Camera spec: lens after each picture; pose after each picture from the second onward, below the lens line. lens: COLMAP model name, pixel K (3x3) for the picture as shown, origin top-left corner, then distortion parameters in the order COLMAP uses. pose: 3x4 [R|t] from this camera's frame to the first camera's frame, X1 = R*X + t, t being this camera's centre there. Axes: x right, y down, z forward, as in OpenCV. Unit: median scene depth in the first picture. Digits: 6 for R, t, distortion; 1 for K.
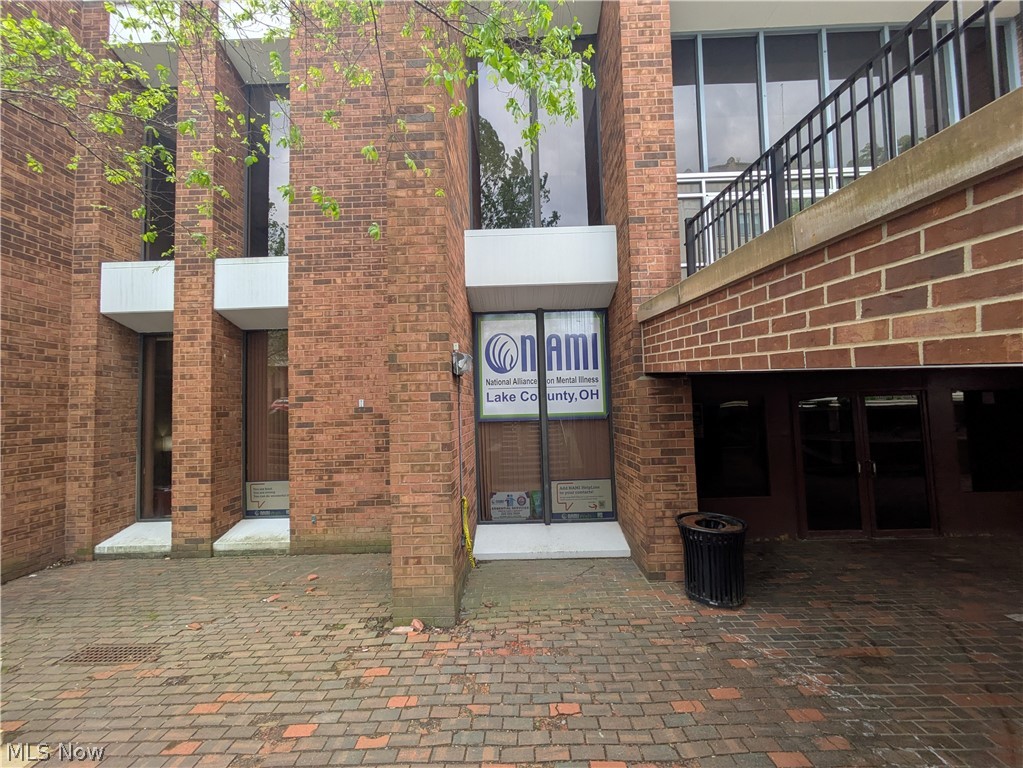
lens RADIAL K [[405.5, 0, 511.5], [0, 405.5, 384.0], [0, 0, 1]] dist [0.002718, 0.000858]
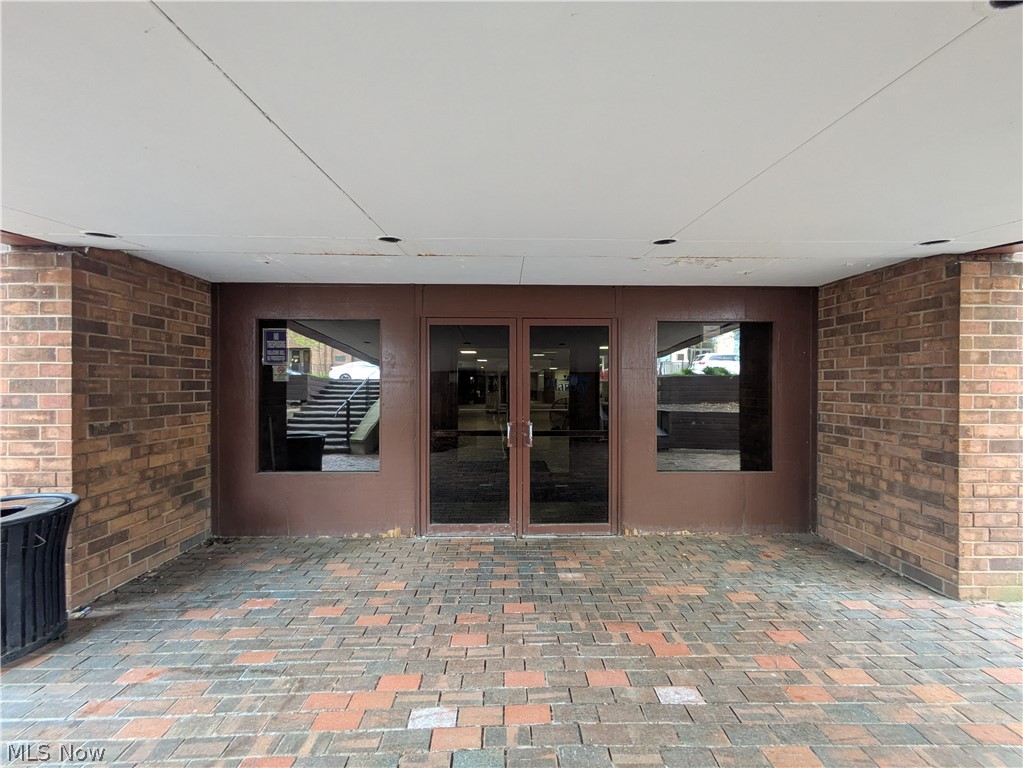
lens RADIAL K [[405.5, 0, 511.5], [0, 405.5, 384.0], [0, 0, 1]] dist [0.002718, 0.000858]
pose [[0.999057, 0.027496, 0.033603, 0.979395], [-0.029078, 0.998447, 0.047523, 0.113563], [-0.032244, -0.048455, 0.998305, 0.401443]]
